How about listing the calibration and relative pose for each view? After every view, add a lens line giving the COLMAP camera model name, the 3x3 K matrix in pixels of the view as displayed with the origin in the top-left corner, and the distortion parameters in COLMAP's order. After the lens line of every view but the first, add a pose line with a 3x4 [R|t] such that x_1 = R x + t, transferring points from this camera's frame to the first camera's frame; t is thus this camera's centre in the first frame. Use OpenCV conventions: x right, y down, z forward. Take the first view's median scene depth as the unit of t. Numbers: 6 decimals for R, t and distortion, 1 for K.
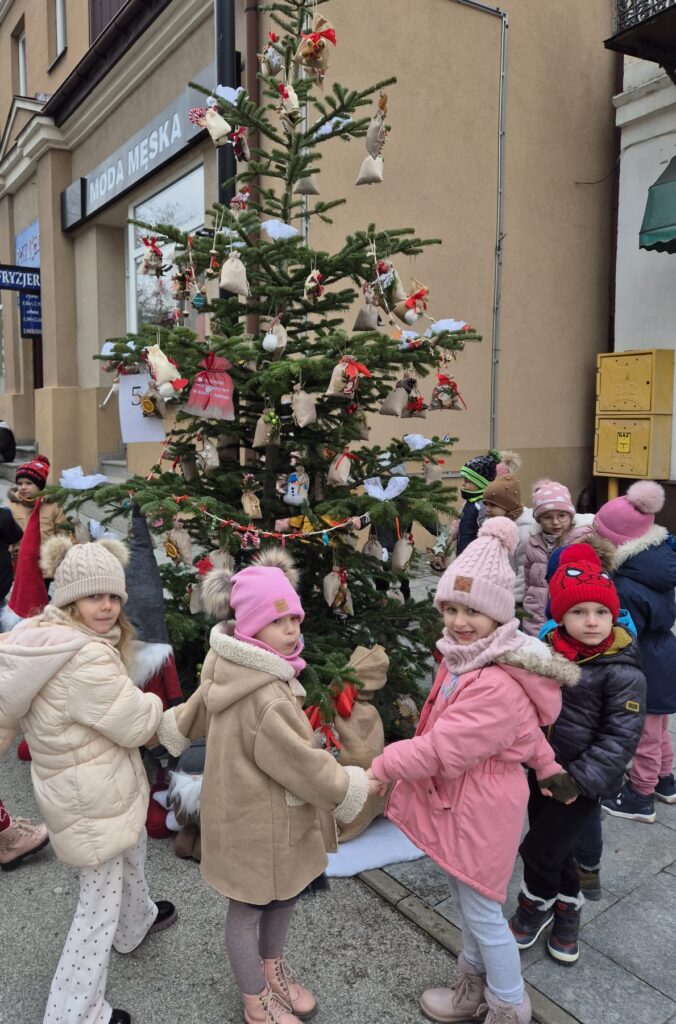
lens RADIAL K [[787.5, 0, 254.4], [0, 787.5, 512.7], [0, 0, 1]] dist [0.060323, -0.002272]
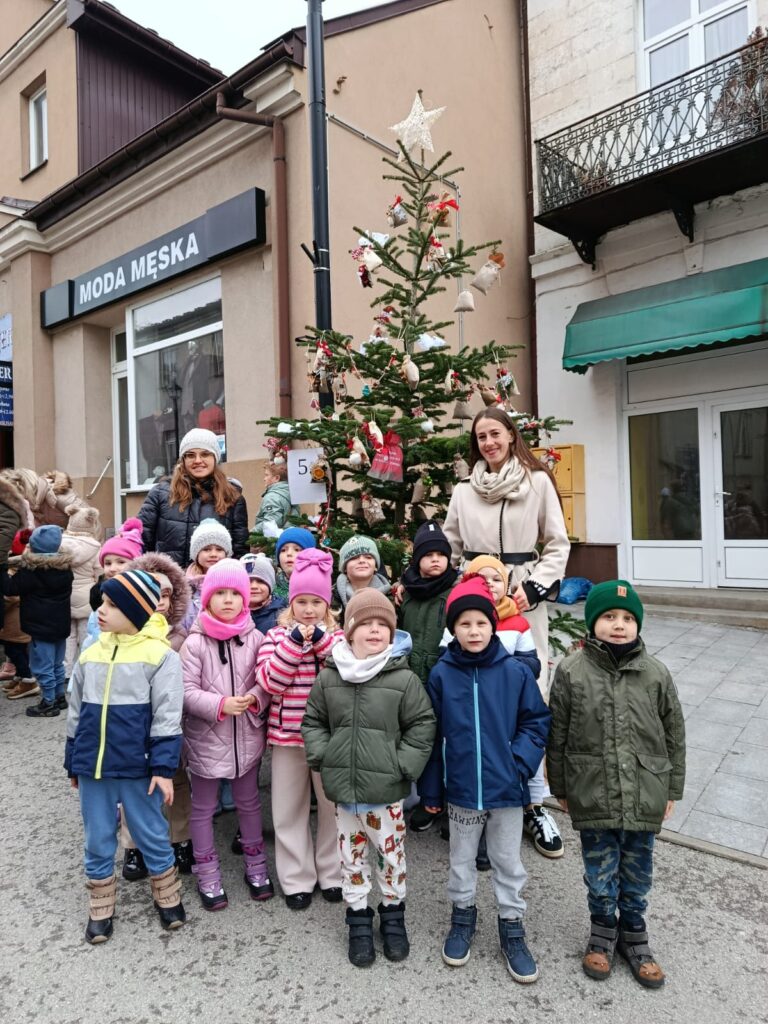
lens RADIAL K [[744.2, 0, 381.9], [0, 744.2, 569.3], [0, 0, 1]] dist [0.065710, -0.072372]
pose [[0.948106, -0.043947, 0.314904, -0.190738], [0.059149, 0.997492, -0.038878, 0.030601], [-0.312405, 0.055487, 0.948327, -0.064320]]
